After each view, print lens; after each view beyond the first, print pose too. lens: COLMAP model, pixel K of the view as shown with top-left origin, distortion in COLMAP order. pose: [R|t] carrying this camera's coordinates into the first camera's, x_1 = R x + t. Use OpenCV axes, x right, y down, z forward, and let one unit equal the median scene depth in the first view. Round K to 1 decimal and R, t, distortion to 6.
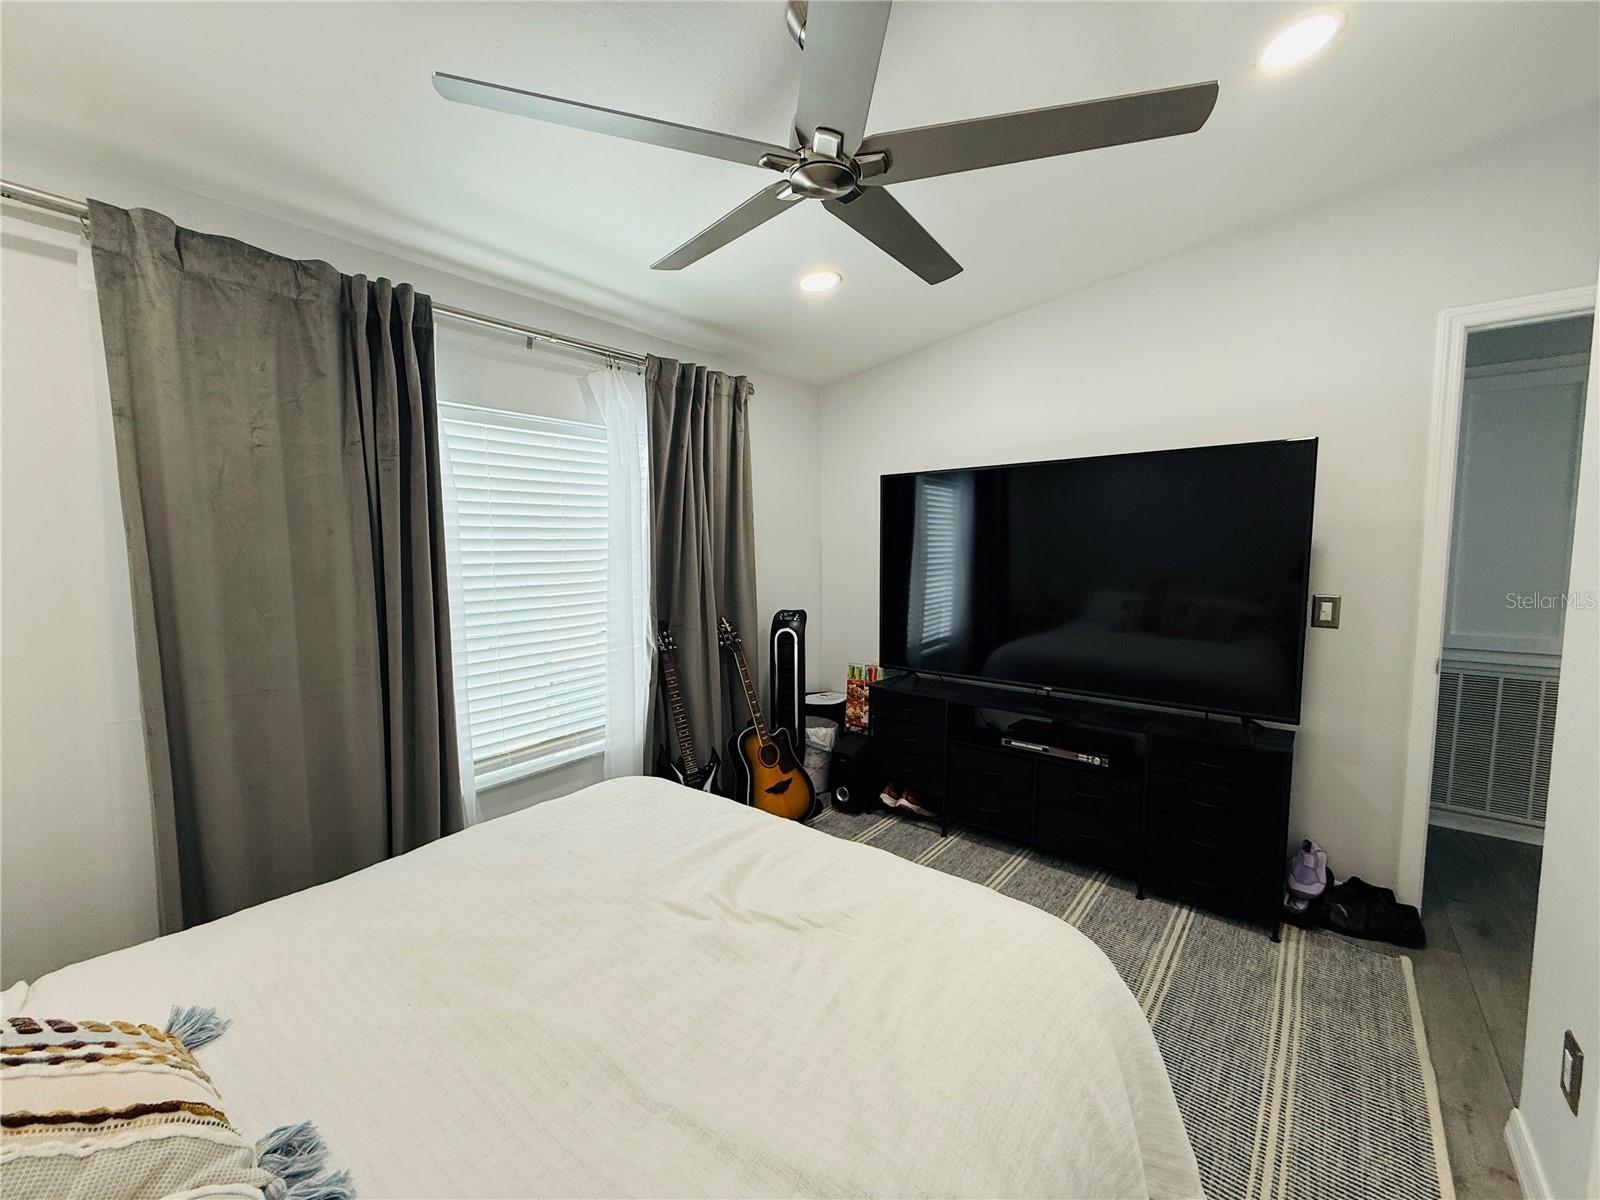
lens RADIAL K [[637.6, 0, 803.0], [0, 637.6, 599.0], [0, 0, 1]] dist [-0.000354, 0.000205]
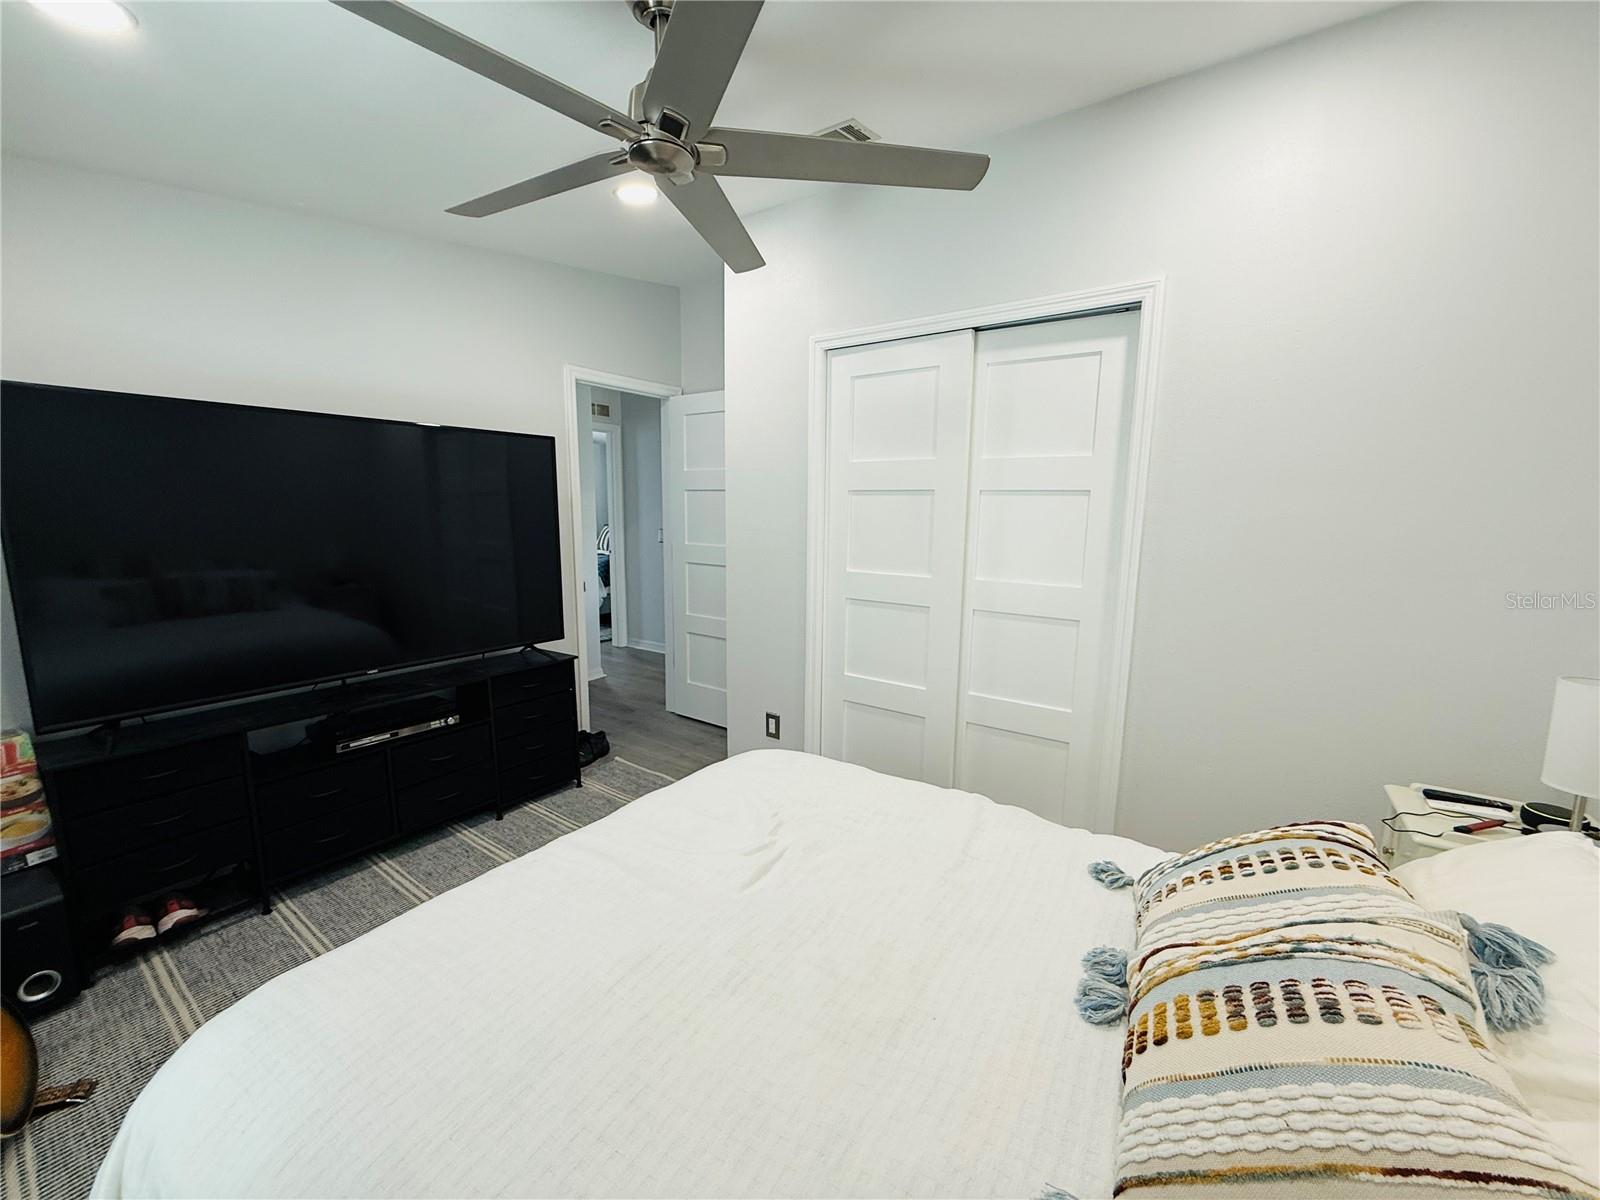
lens RADIAL K [[637.6, 0, 795.8], [0, 637.6, 604.8], [0, 0, 1]] dist [-0.000354, 0.000205]
pose [[-0.064660, -0.141738, 0.987790, -0.584696], [0.085289, 0.985455, 0.146986, -0.039214], [-0.994256, 0.093752, -0.051631, 0.475787]]
